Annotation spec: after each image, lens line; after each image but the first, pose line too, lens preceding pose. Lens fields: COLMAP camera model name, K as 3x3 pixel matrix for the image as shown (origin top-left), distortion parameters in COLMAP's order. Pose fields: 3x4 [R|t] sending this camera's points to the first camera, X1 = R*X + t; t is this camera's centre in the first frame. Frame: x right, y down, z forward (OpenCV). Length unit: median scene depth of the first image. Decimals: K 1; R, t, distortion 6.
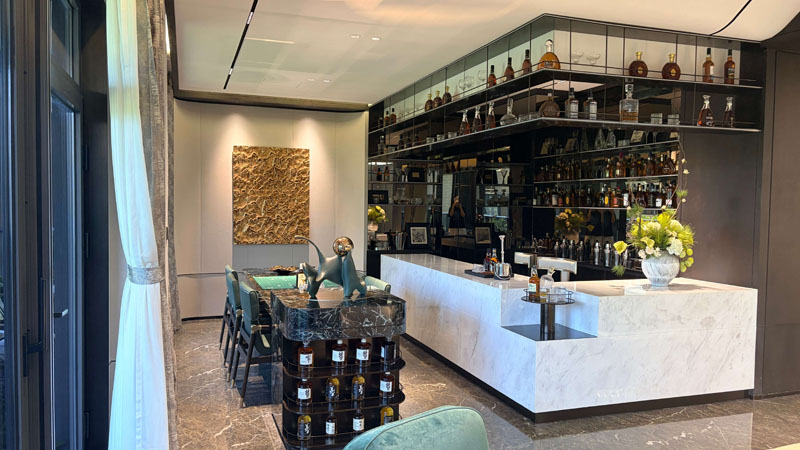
lens RADIAL K [[598.7, 0, 399.9], [0, 598.7, 232.0], [0, 0, 1]] dist [0.046881, -0.049293]
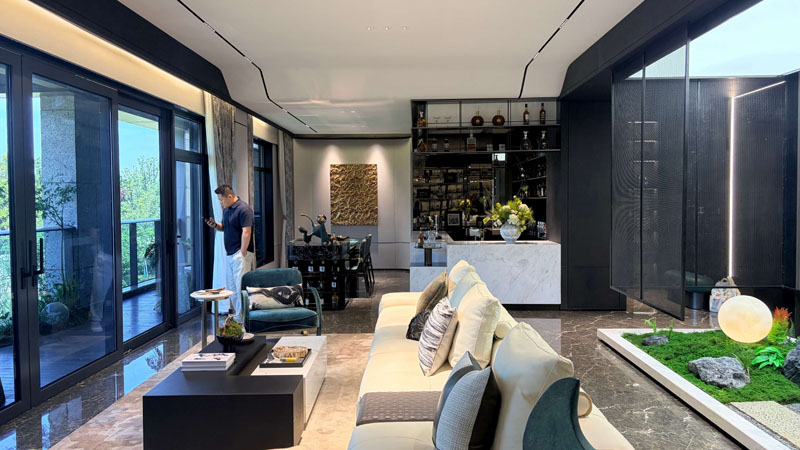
lens RADIAL K [[598.7, 0, 397.2], [0, 598.7, 225.5], [0, 0, 1]] dist [0.046881, -0.049293]
pose [[0.931461, -0.005483, -0.363800, 0.766850], [0.003942, 0.999980, -0.004978, 0.048099], [0.363820, 0.003203, 0.931464, -0.710559]]
